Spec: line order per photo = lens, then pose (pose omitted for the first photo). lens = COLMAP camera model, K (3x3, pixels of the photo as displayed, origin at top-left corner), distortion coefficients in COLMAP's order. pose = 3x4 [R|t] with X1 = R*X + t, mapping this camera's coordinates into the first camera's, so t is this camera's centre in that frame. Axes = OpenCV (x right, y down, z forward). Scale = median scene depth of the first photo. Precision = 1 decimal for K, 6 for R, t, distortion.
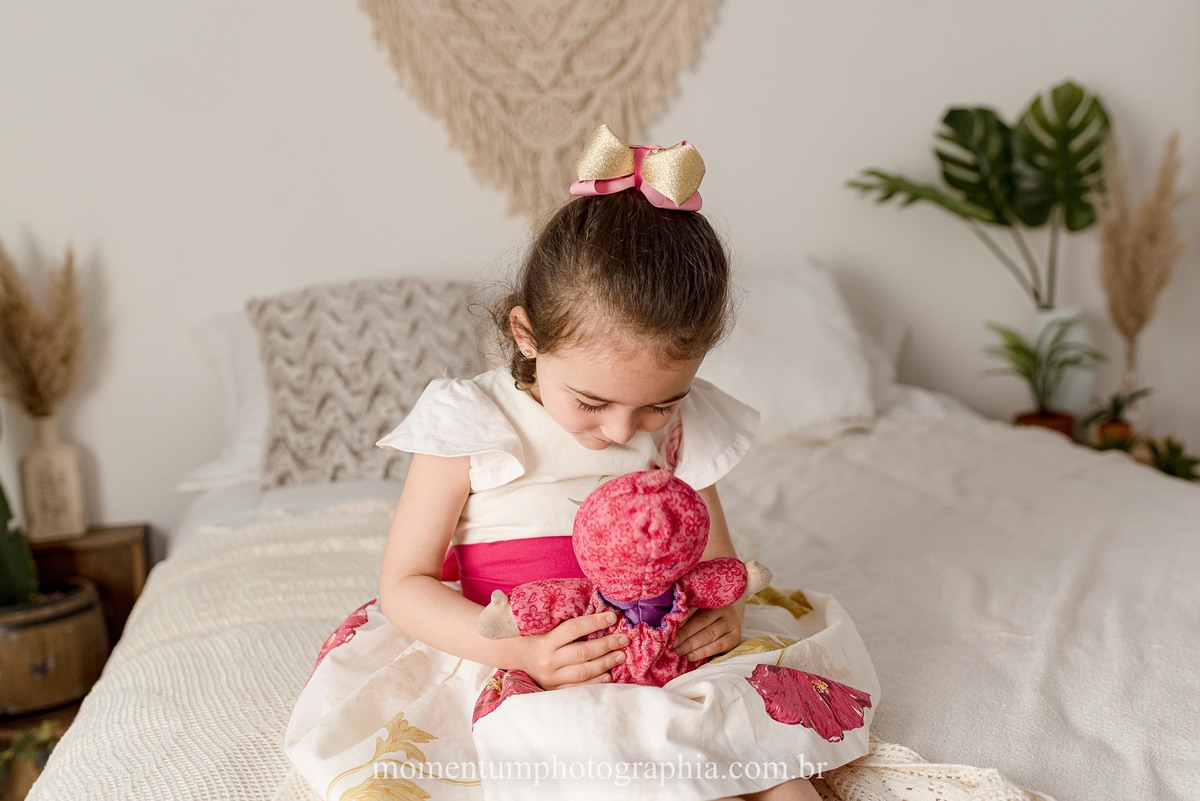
lens RADIAL K [[1230.3, 0, 593.0], [0, 1230.3, 402.7], [0, 0, 1]] dist [-0.006201, -0.001946]
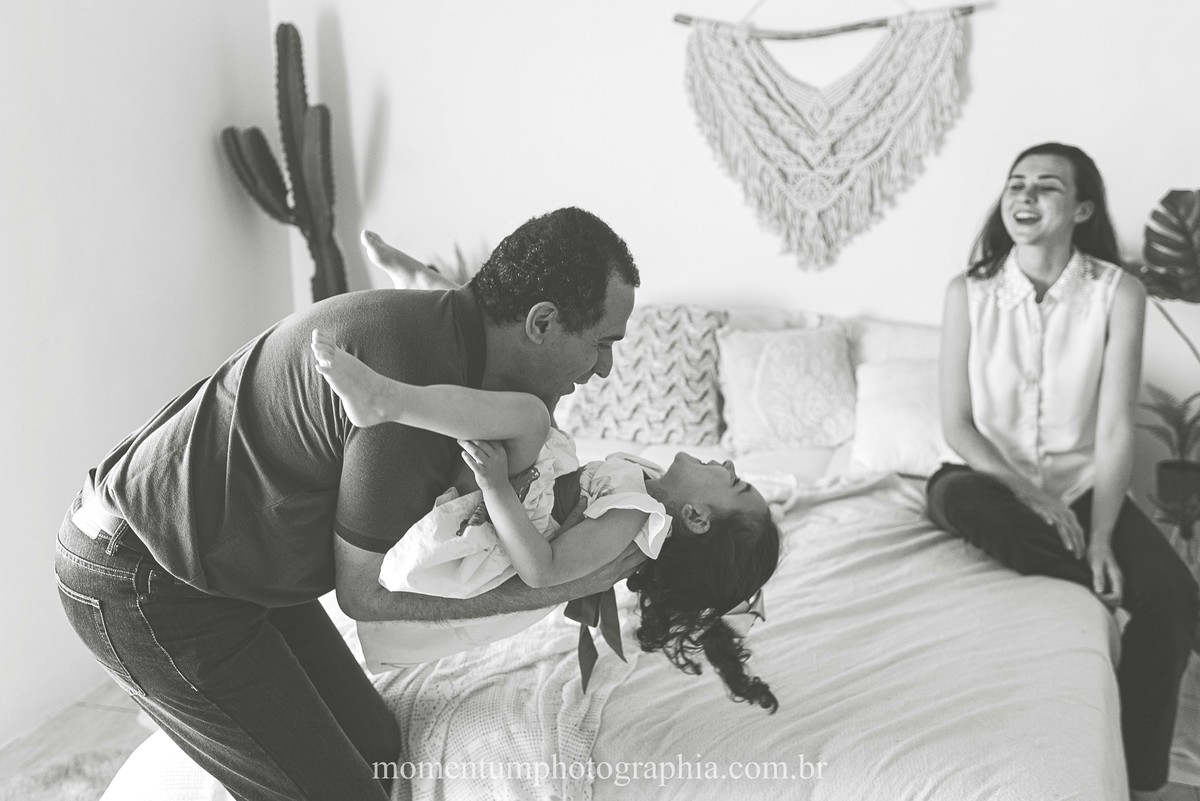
lens RADIAL K [[1283.2, 0, 588.3], [0, 1283.2, 396.1], [0, 0, 1]] dist [-0.003722, -0.003653]
pose [[0.855779, 0.163411, -0.490855, 0.485587], [-0.085750, 0.980484, 0.176915, -0.235943], [0.510186, -0.109309, 0.853090, -0.365925]]
